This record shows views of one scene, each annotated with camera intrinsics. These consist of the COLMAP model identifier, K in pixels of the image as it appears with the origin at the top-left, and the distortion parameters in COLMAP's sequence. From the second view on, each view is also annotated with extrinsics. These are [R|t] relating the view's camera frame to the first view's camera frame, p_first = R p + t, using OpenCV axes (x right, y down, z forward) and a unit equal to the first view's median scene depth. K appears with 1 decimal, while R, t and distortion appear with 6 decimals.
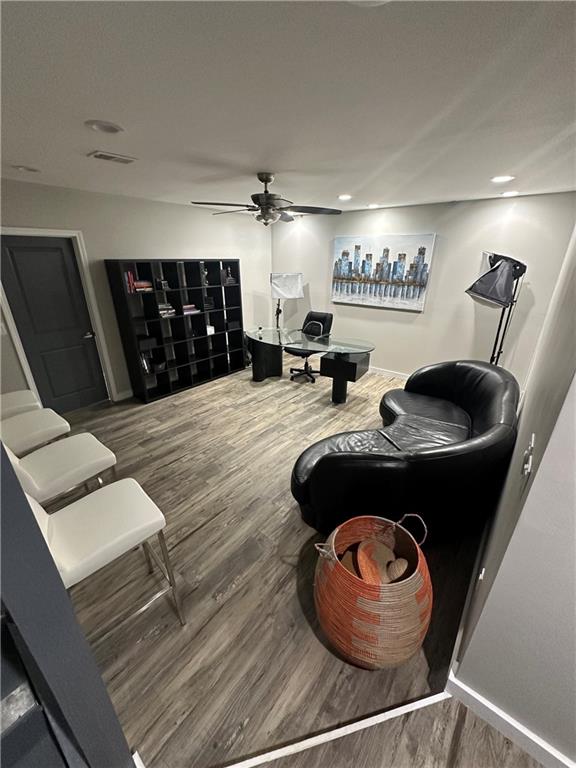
lens RADIAL K [[307.2, 0, 288.7], [0, 307.2, 382.6], [0, 0, 1]] dist [-0.007240, 0.001119]
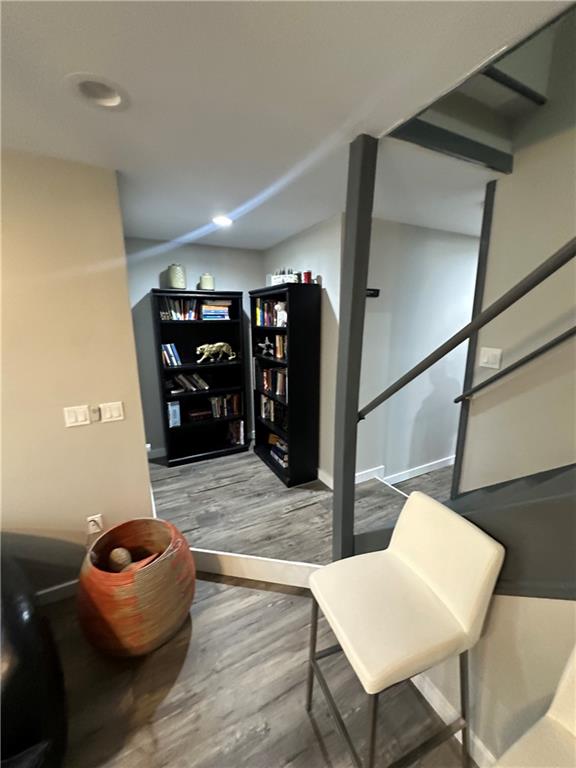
lens RADIAL K [[307.2, 0, 286.6], [0, 307.2, 382.7], [0, 0, 1]] dist [-0.007240, 0.001119]
pose [[-0.913245, -0.073438, 0.400738, -0.350373], [0.164569, 0.833307, 0.527747, -0.245419], [-0.372694, 0.547911, -0.748927, 0.728239]]
